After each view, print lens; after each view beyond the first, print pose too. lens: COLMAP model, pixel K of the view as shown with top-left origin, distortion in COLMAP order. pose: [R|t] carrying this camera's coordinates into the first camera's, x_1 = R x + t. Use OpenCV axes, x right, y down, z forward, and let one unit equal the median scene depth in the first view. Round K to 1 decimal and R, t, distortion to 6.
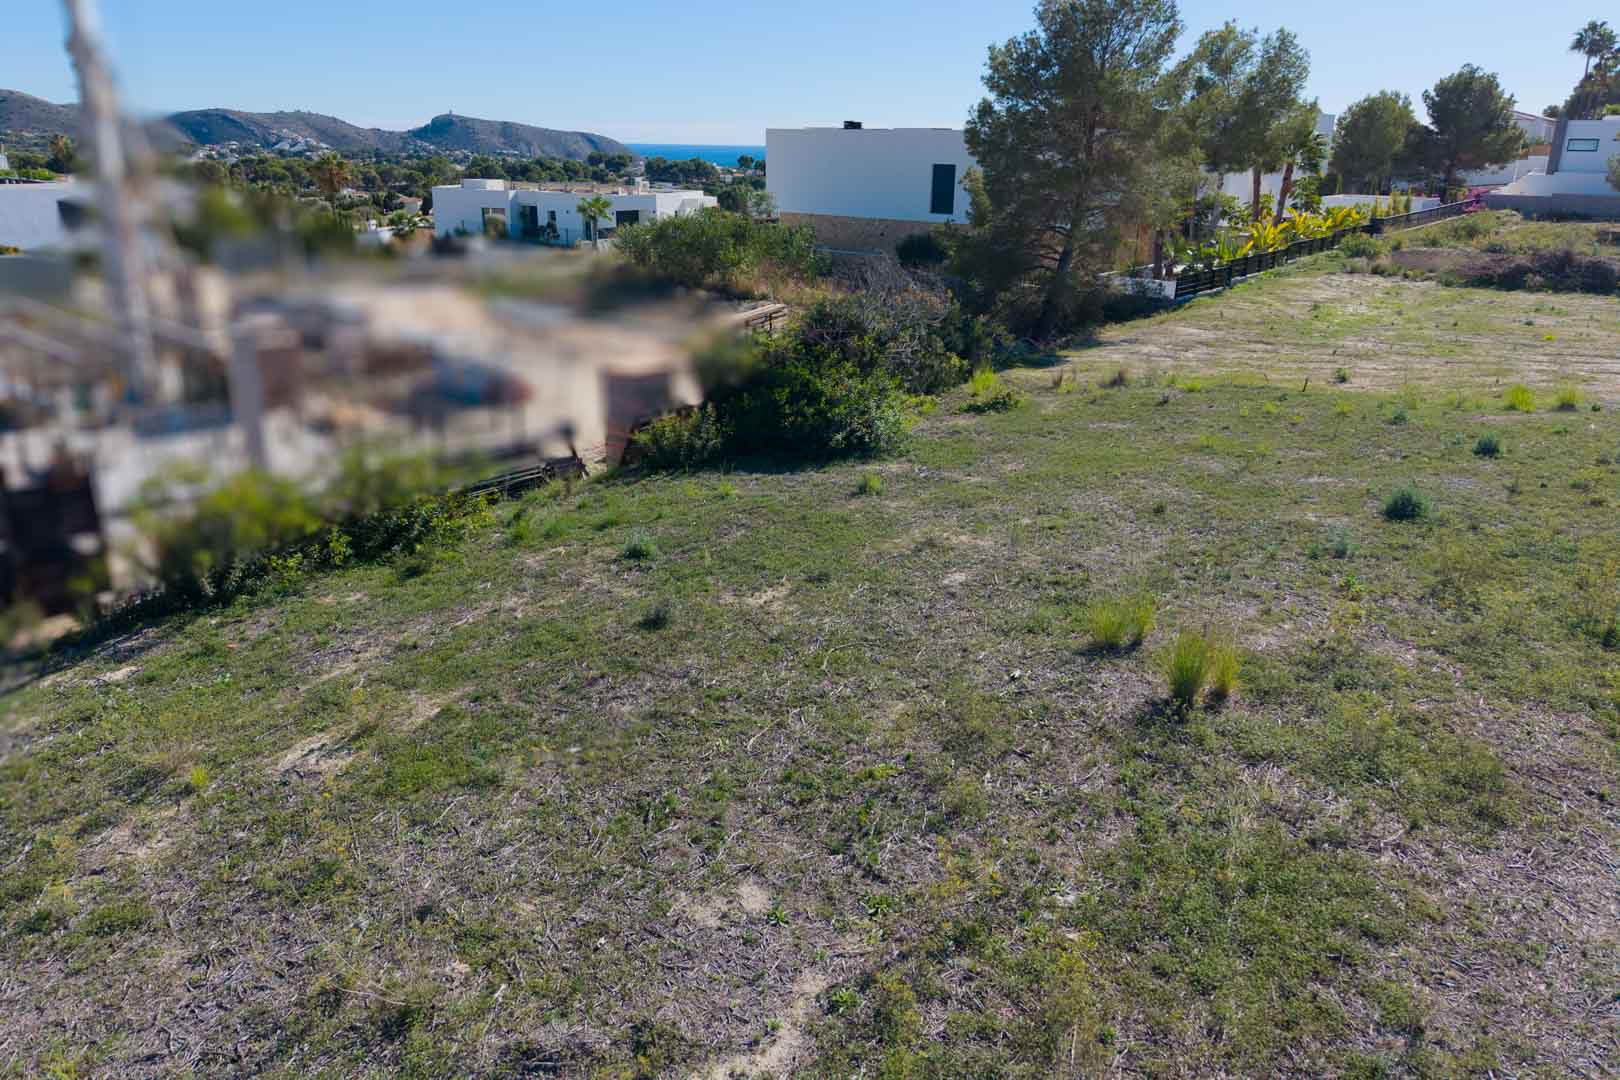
lens RADIAL K [[1100.7, 0, 812.9], [0, 1100.7, 485.2], [0, 0, 1]] dist [0.041014, -0.047905]
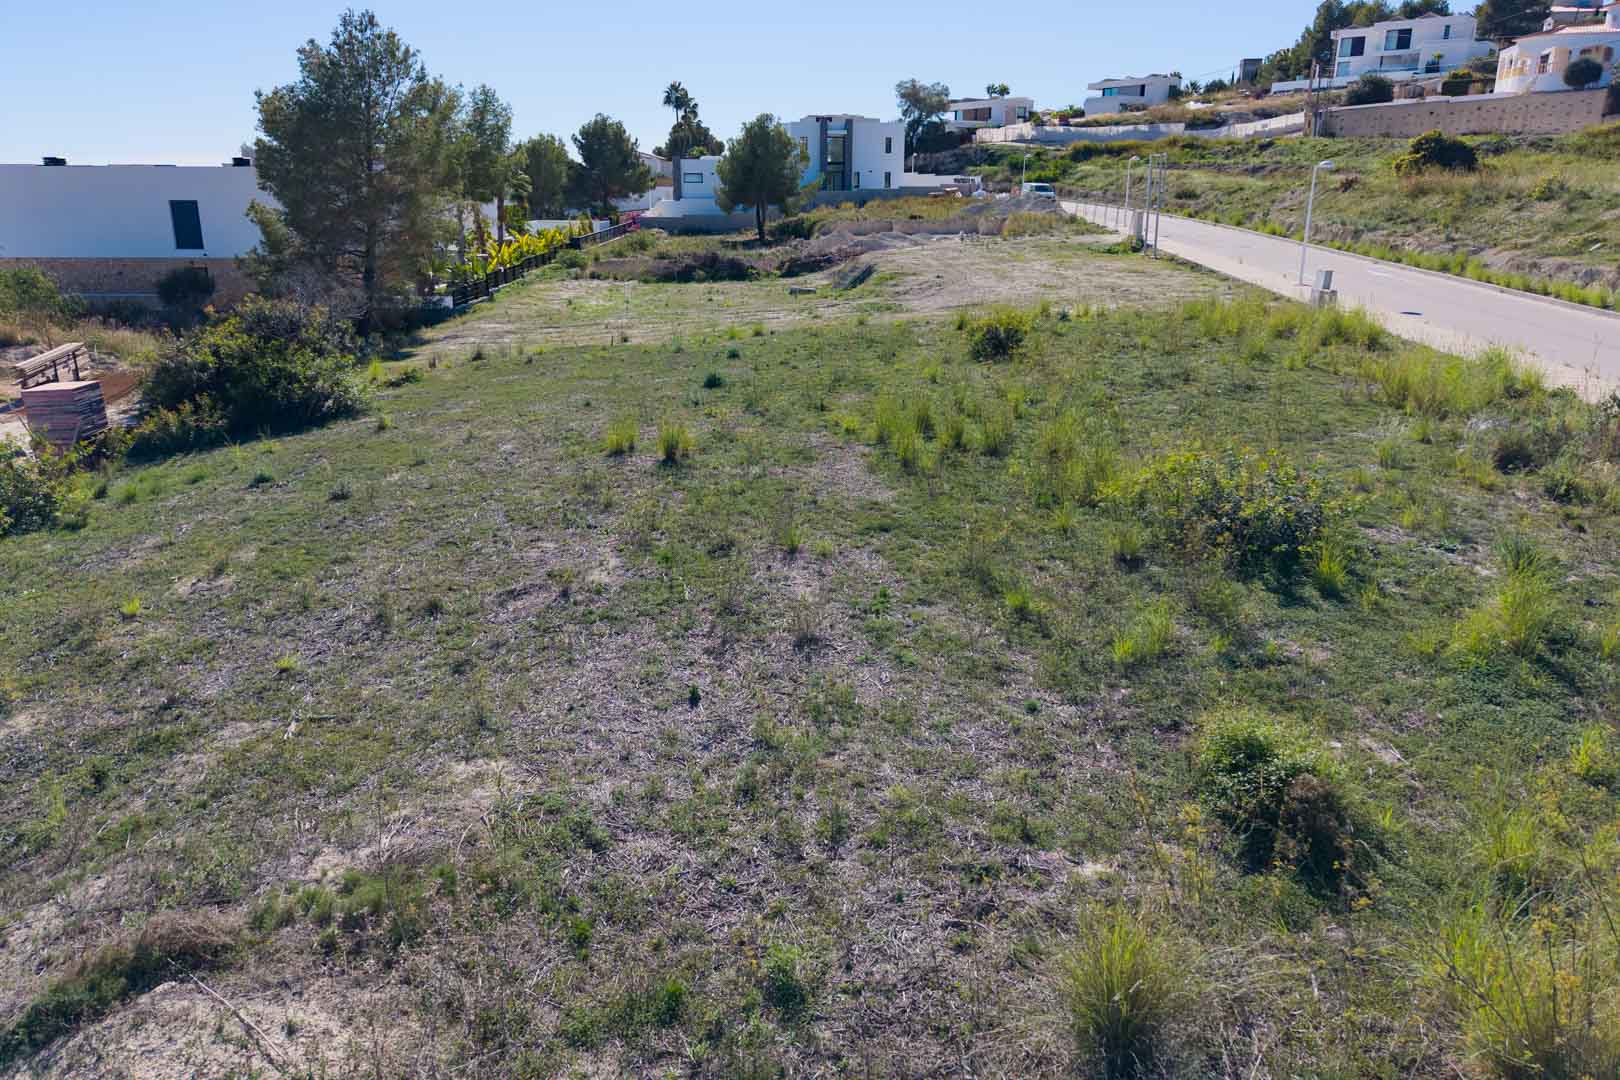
lens RADIAL K [[1108.2, 0, 806.7], [0, 1108.2, 507.5], [0, 0, 1]] dist [0.028995, -0.029307]
pose [[0.763671, -0.193633, 0.615883, -0.163131], [0.201433, 0.977804, 0.057652, 0.049255], [-0.613377, 0.080032, 0.785725, -0.157930]]
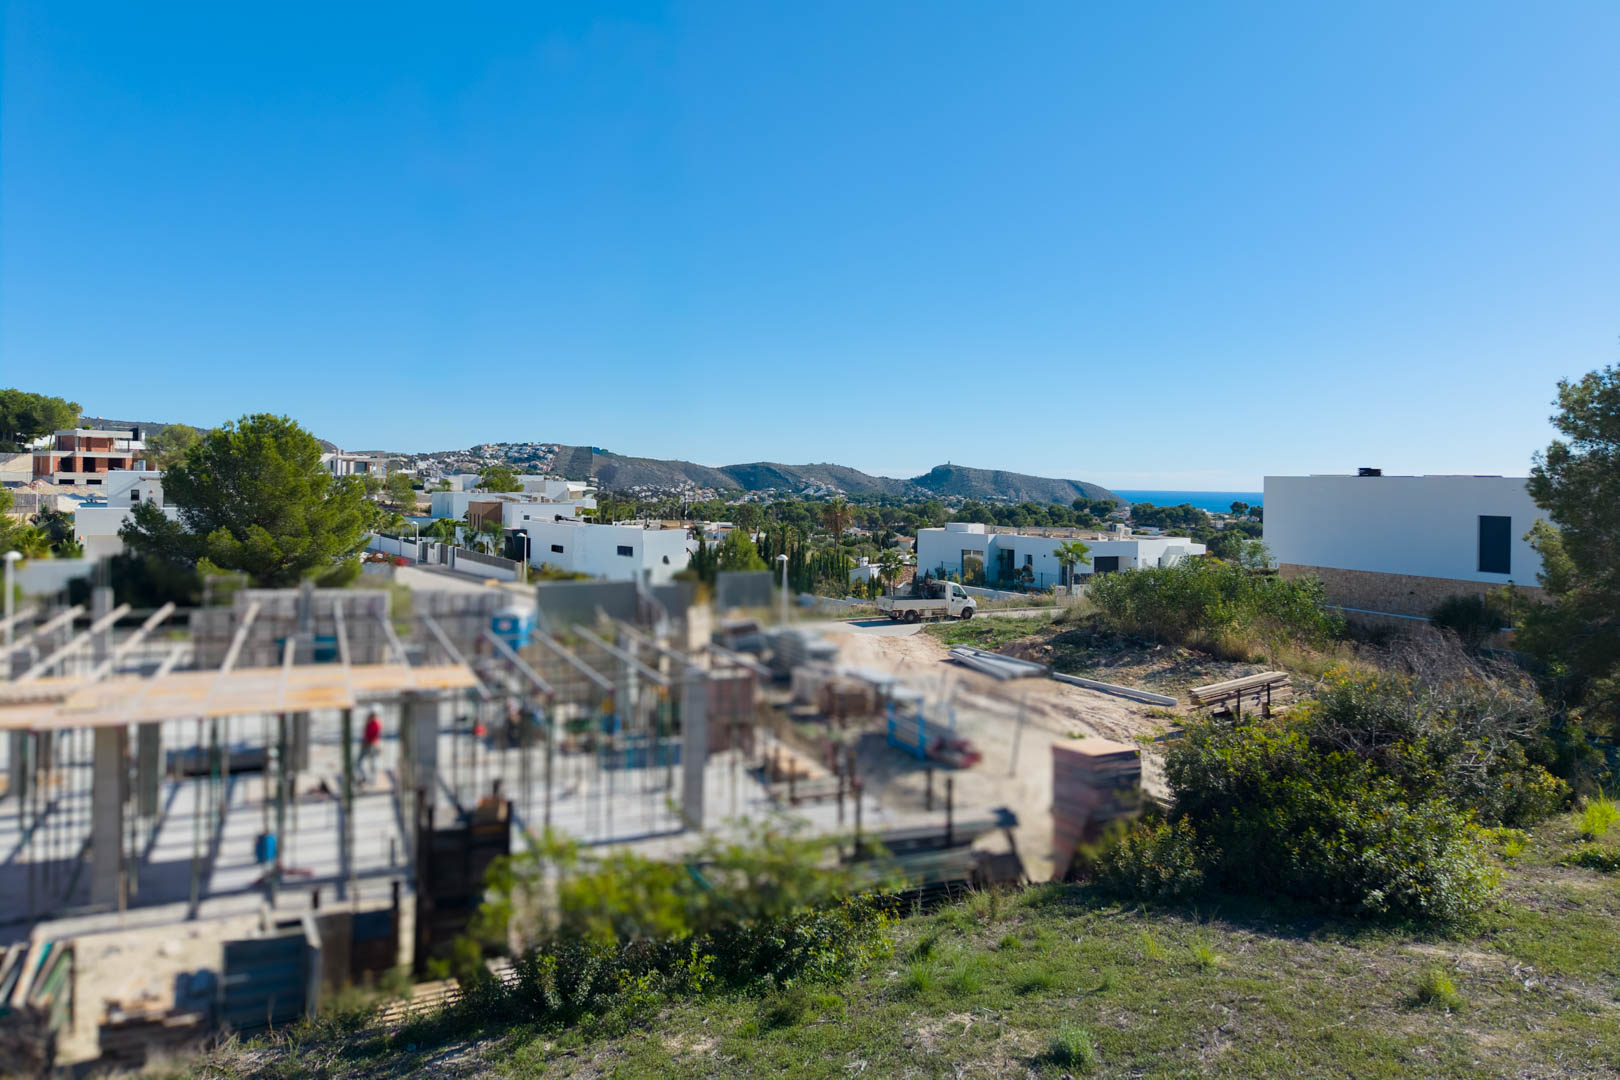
lens RADIAL K [[1099.7, 0, 809.3], [0, 1099.7, 460.2], [0, 0, 1]] dist [0.043865, -0.033402]
pose [[0.909450, -0.007713, -0.415741, -0.003935], [-0.125881, 0.947804, -0.292954, -0.022560], [0.396300, 0.318761, 0.861009, 0.067189]]
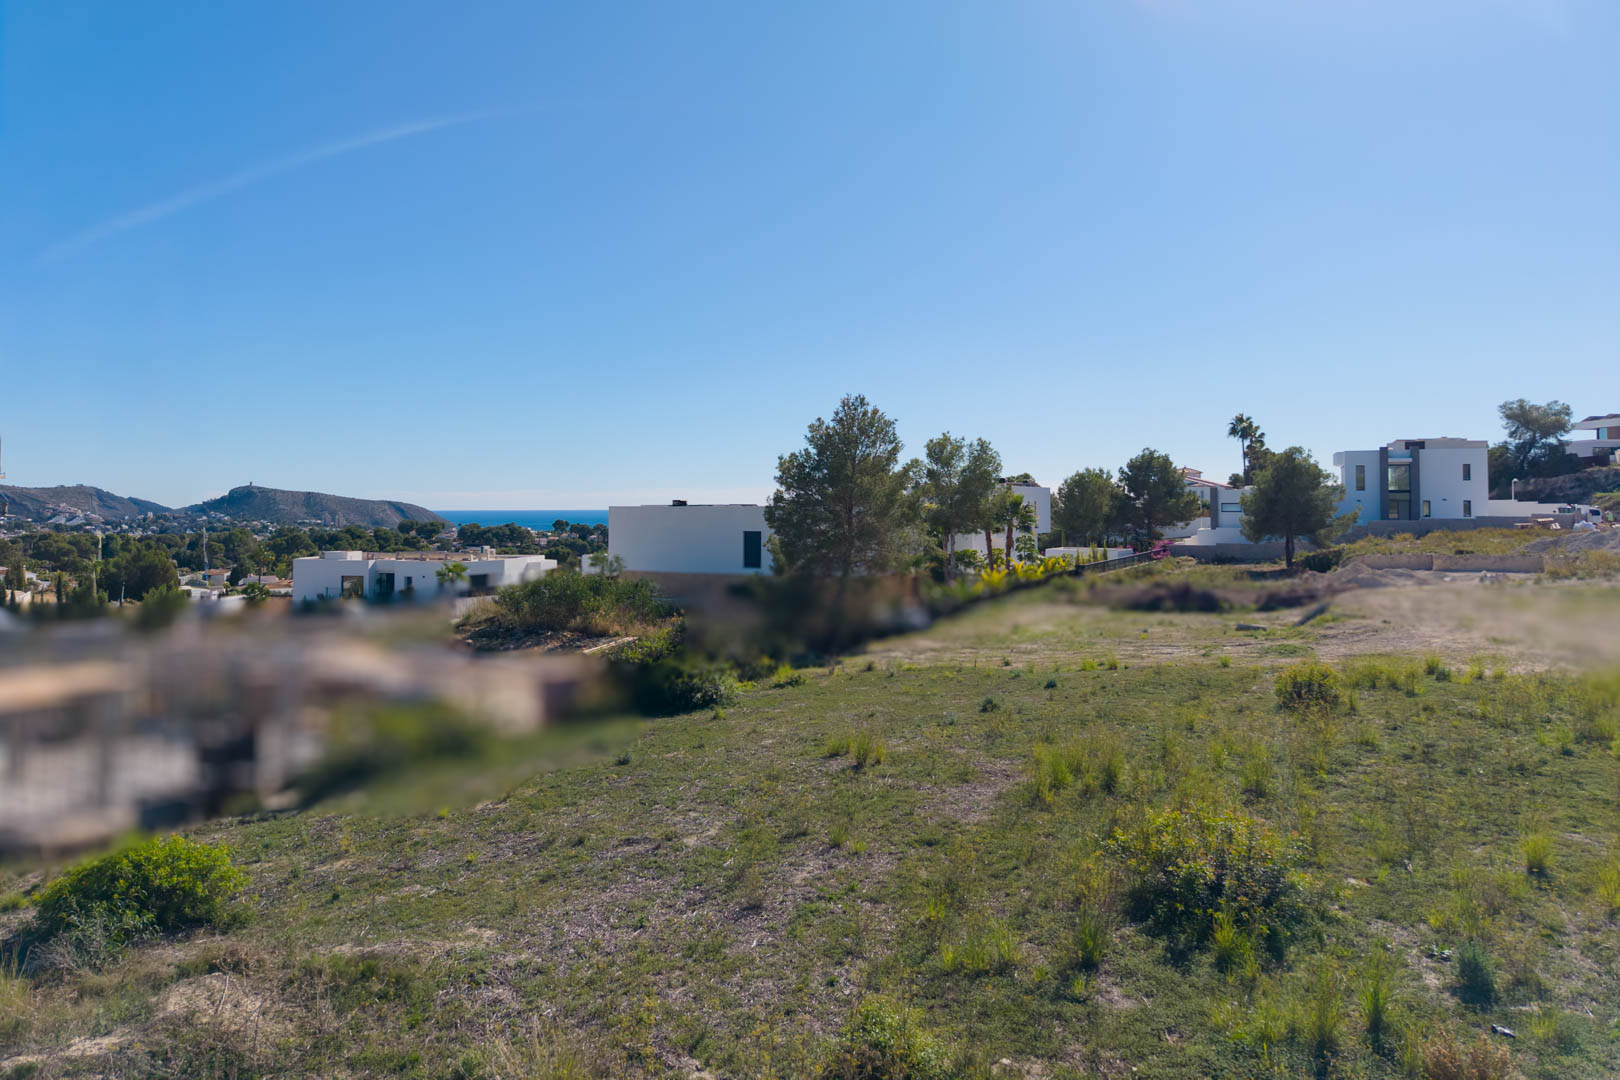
lens RADIAL K [[1133.1, 0, 817.9], [0, 1133.1, 411.8], [0, 0, 1]] dist [0.066753, -0.115899]
pose [[0.985208, -0.002260, 0.171348, -0.041565], [0.065695, 0.928499, -0.365479, 0.089390], [-0.158271, 0.371329, 0.914913, -0.354282]]
